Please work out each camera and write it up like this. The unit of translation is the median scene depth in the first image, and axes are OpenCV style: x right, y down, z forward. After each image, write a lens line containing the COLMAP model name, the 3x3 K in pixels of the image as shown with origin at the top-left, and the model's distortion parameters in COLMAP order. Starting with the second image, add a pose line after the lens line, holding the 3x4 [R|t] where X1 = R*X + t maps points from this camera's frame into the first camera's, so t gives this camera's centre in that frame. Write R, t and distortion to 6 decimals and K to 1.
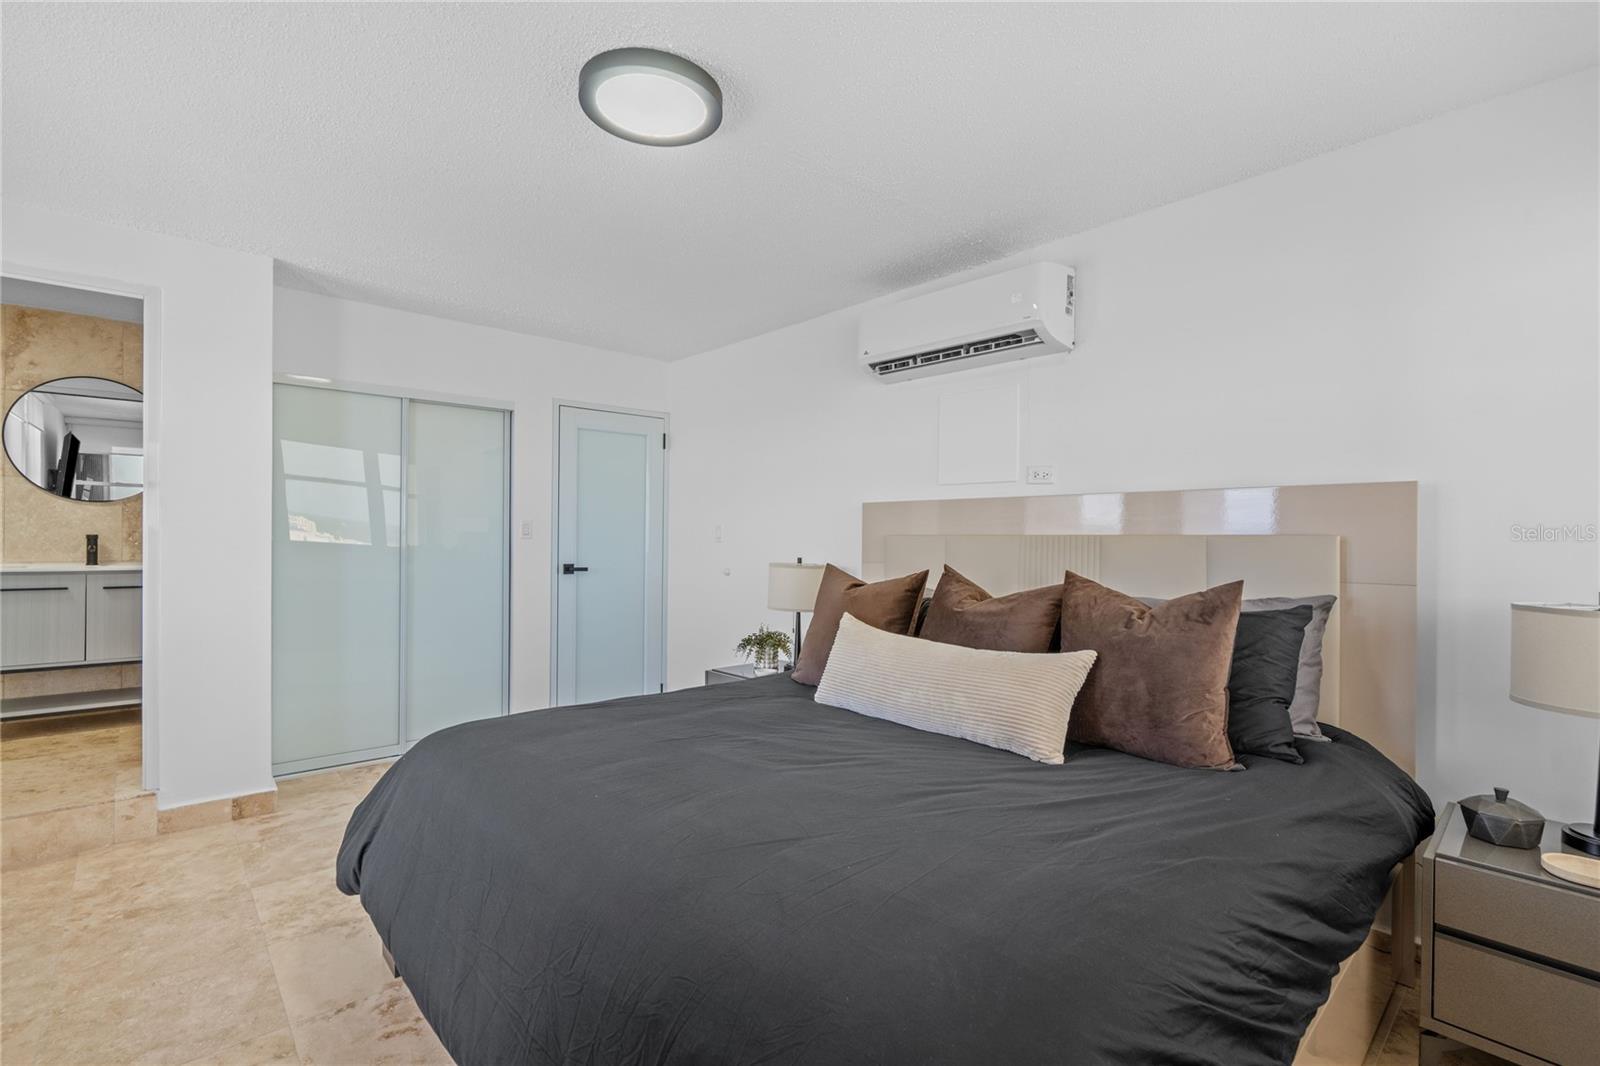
lens RADIAL K [[727.5, 0, 792.8], [0, 727.5, 526.2], [0, 0, 1]] dist [0.000598, -0.000366]
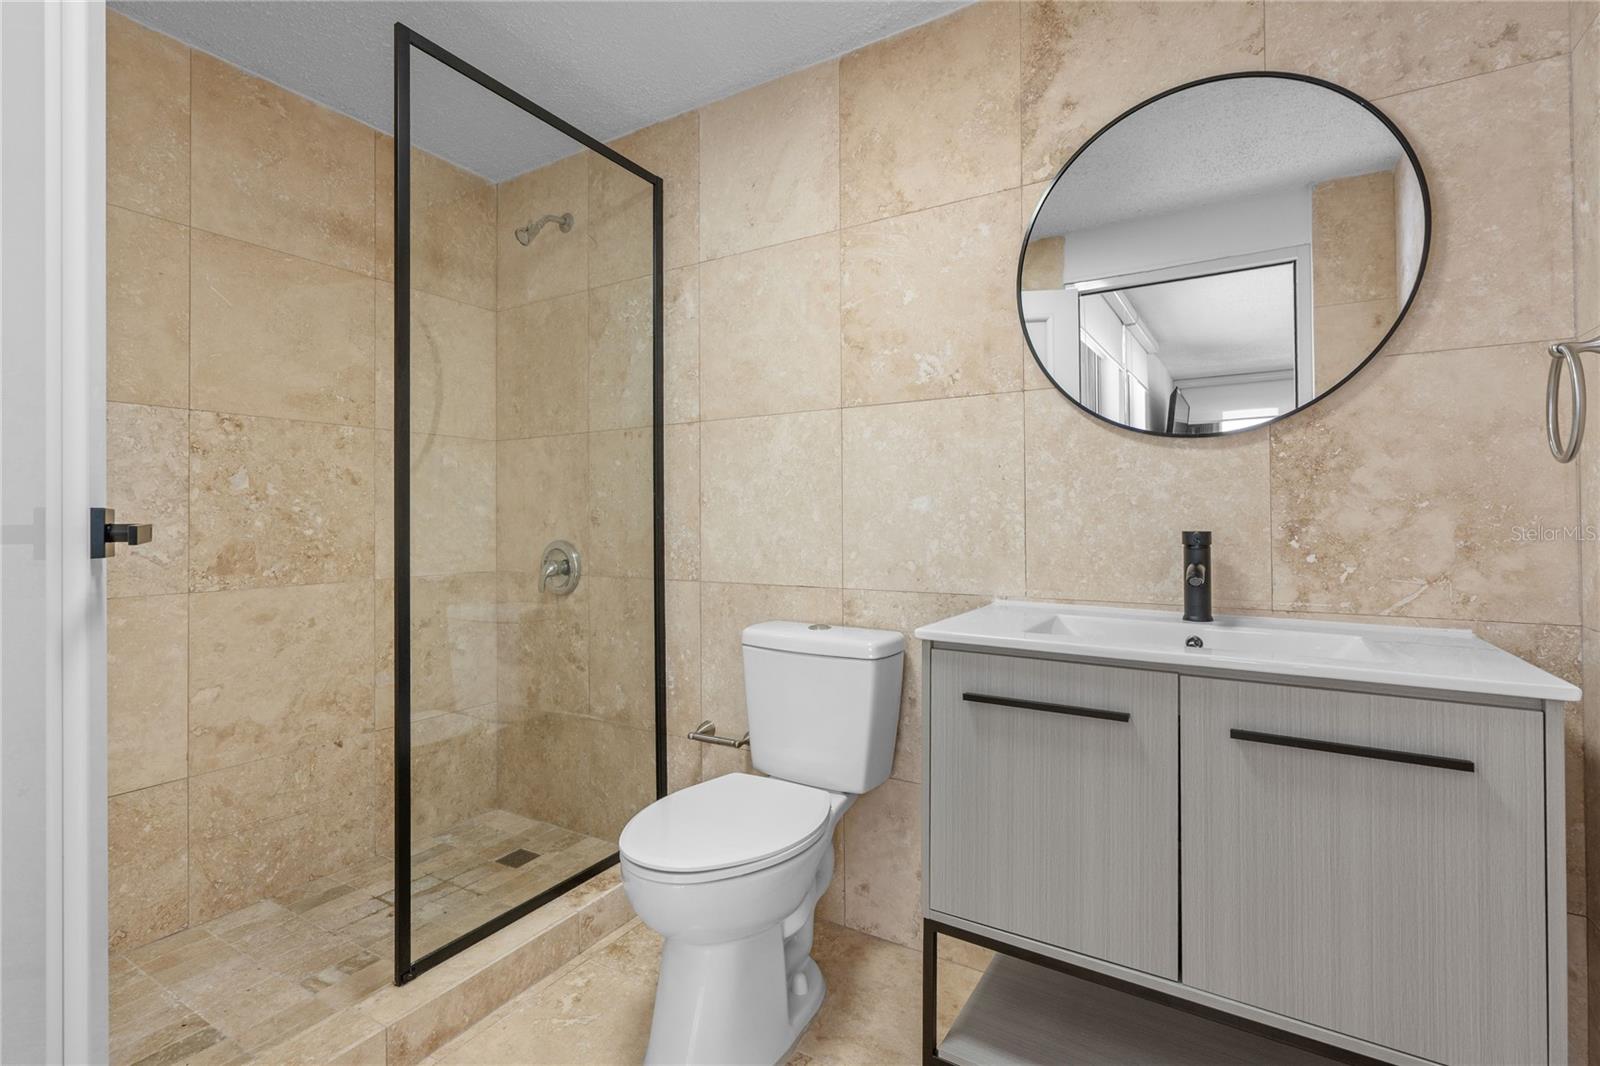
lens RADIAL K [[727.5, 0, 797.9], [0, 727.5, 520.7], [0, 0, 1]] dist [0.000598, -0.000366]
pose [[0.289059, -0.005716, -0.957294, -0.698027], [0.015082, 0.999885, -0.001416, 0.004233], [0.957192, -0.014029, 0.289112, 0.730351]]
